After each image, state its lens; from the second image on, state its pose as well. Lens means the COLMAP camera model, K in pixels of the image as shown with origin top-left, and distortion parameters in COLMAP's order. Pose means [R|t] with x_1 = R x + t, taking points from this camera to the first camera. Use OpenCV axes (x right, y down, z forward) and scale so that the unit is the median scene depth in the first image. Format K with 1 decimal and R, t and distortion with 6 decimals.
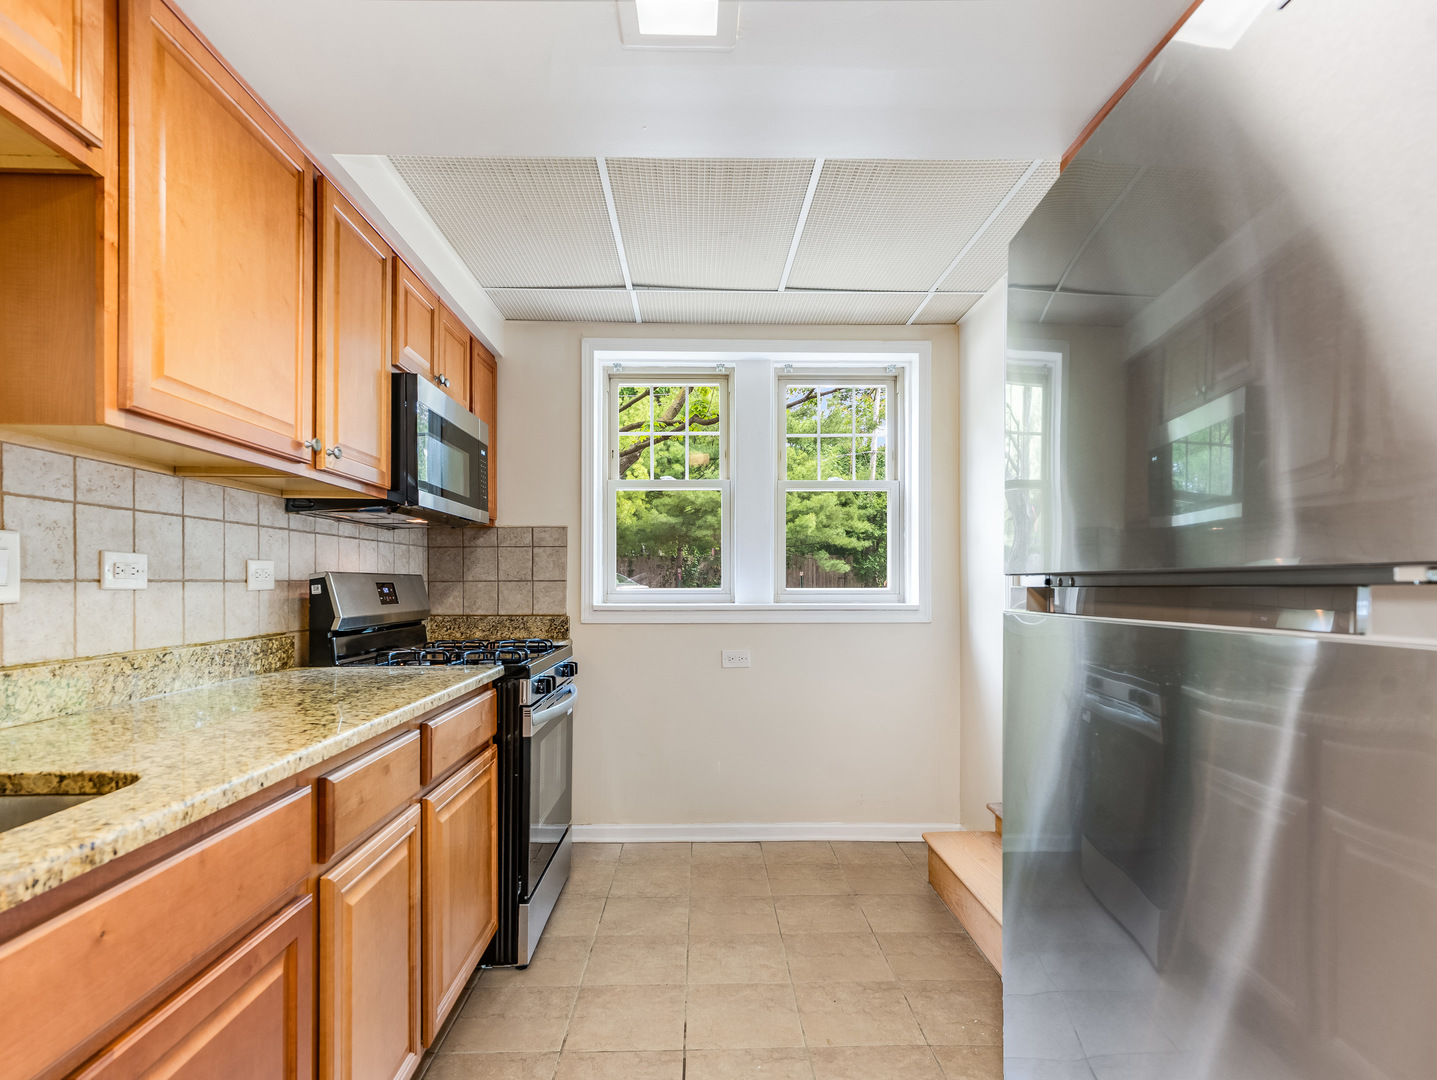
lens RADIAL K [[787.3, 0, 715.8], [0, 787.3, 574.9], [0, 0, 1]] dist [0.022062, -0.001376]
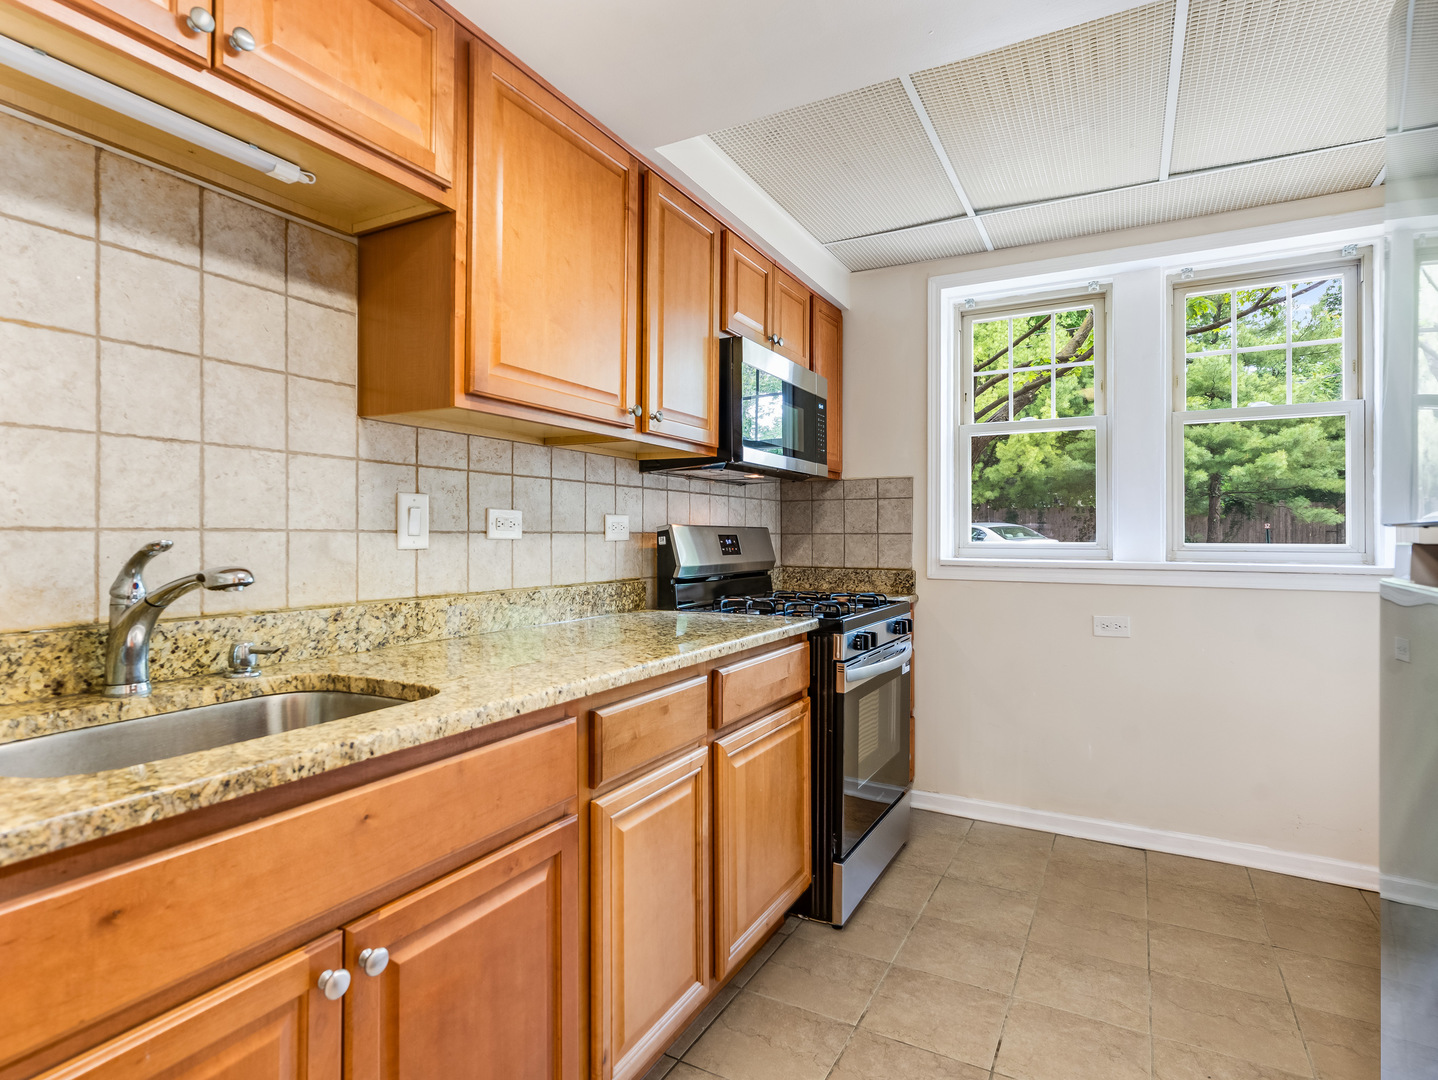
lens RADIAL K [[782.3, 0, 695.1], [0, 782.3, 524.5], [0, 0, 1]] dist [0.004545, 0.000627]
pose [[0.860855, -0.002899, -0.508842, 0.106988], [0.000670, 0.999989, -0.004563, 0.000780], [0.508850, 0.003587, 0.860848, 0.079543]]
